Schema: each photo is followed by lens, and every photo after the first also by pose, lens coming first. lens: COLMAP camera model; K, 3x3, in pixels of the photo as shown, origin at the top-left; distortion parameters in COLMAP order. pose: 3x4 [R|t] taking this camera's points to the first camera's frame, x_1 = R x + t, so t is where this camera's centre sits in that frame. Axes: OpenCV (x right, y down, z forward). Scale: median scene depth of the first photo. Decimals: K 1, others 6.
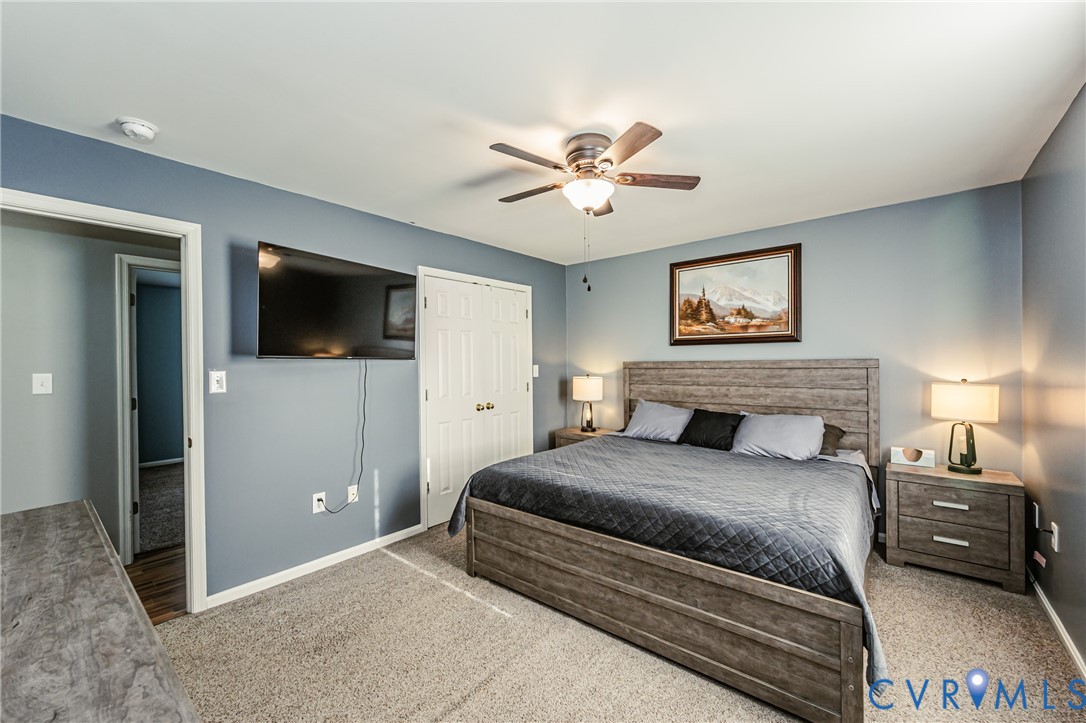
lens RADIAL K [[437.0, 0, 541.6], [0, 437.0, 360.4], [0, 0, 1]] dist [-0.000056, 0.000594]
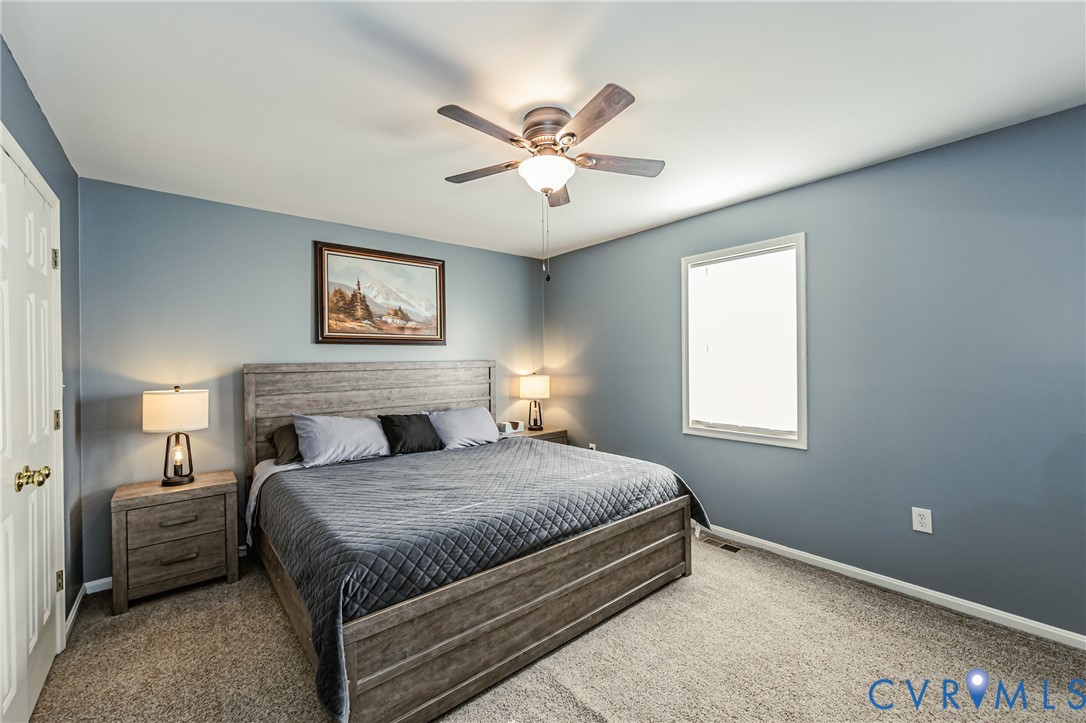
lens RADIAL K [[437.0, 0, 542.6], [0, 437.0, 359.8], [0, 0, 1]] dist [-0.000056, 0.000594]
pose [[0.178833, 0.011271, 0.983815, -0.448112], [0.009869, 0.999864, -0.013249, 0.011449], [-0.983830, 0.012078, 0.178697, 0.489086]]
